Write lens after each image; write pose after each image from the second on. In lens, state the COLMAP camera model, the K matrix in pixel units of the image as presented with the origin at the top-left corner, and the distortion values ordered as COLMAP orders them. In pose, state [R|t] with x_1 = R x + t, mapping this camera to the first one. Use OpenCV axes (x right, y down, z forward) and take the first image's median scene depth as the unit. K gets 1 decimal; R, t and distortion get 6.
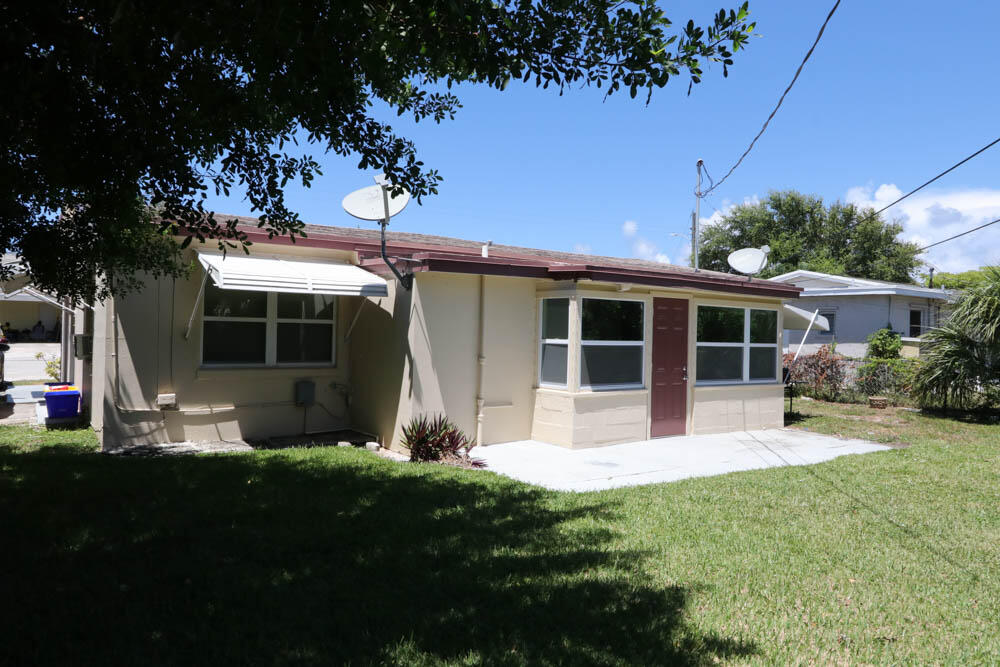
lens RADIAL K [[742.3, 0, 496.6], [0, 742.3, 332.0], [0, 0, 1]] dist [-0.010762, -0.007204]
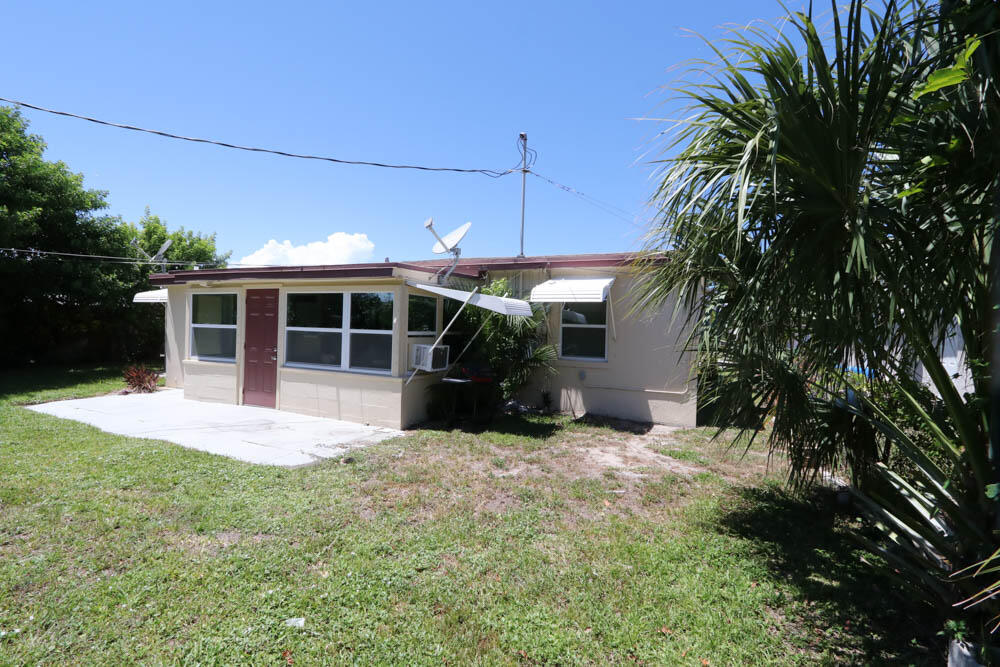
lens RADIAL K [[477.9, 0, 496.4], [0, 477.9, 336.8], [0, 0, 1]] dist [-0.002312, -0.000459]
pose [[0.476231, 0.004391, -0.879309, 1.043965], [-0.016280, 0.999860, -0.003824, 0.026140], [0.879169, 0.016136, 0.476236, 0.939102]]
